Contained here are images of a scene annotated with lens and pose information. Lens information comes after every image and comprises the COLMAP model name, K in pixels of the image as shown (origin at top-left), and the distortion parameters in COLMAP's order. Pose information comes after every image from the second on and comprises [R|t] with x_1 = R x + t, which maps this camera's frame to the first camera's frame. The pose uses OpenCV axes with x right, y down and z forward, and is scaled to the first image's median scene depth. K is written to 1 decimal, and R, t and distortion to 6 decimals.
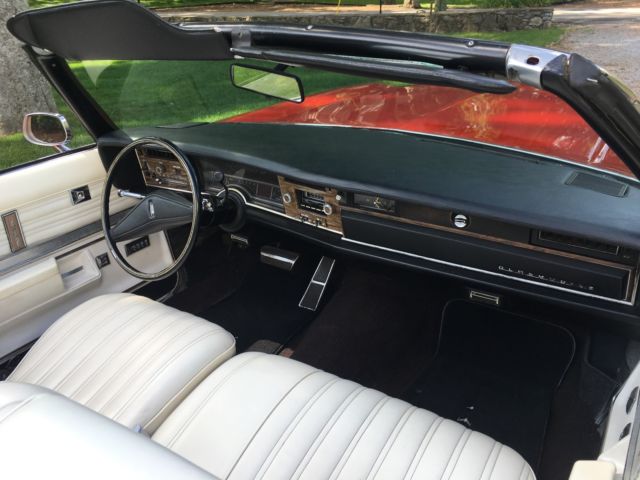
lens RADIAL K [[556.3, 0, 320.0], [0, 556.3, 240.0], [0, 0, 1]] dist [0.087691, -0.113806]
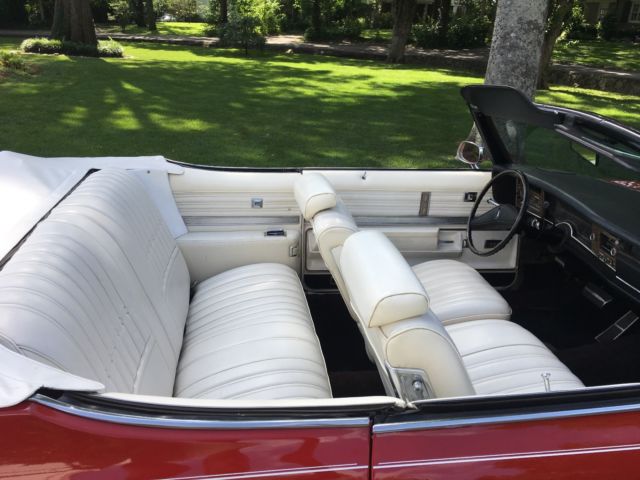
lens RADIAL K [[556.3, 0, 320.0], [0, 556.3, 240.0], [0, 0, 1]] dist [0.087691, -0.113806]
pose [[0.663080, 0.330715, -0.671530, 0.380986], [-0.385081, 0.920003, 0.072848, 0.077355], [0.641902, 0.210290, 0.737388, -0.382562]]
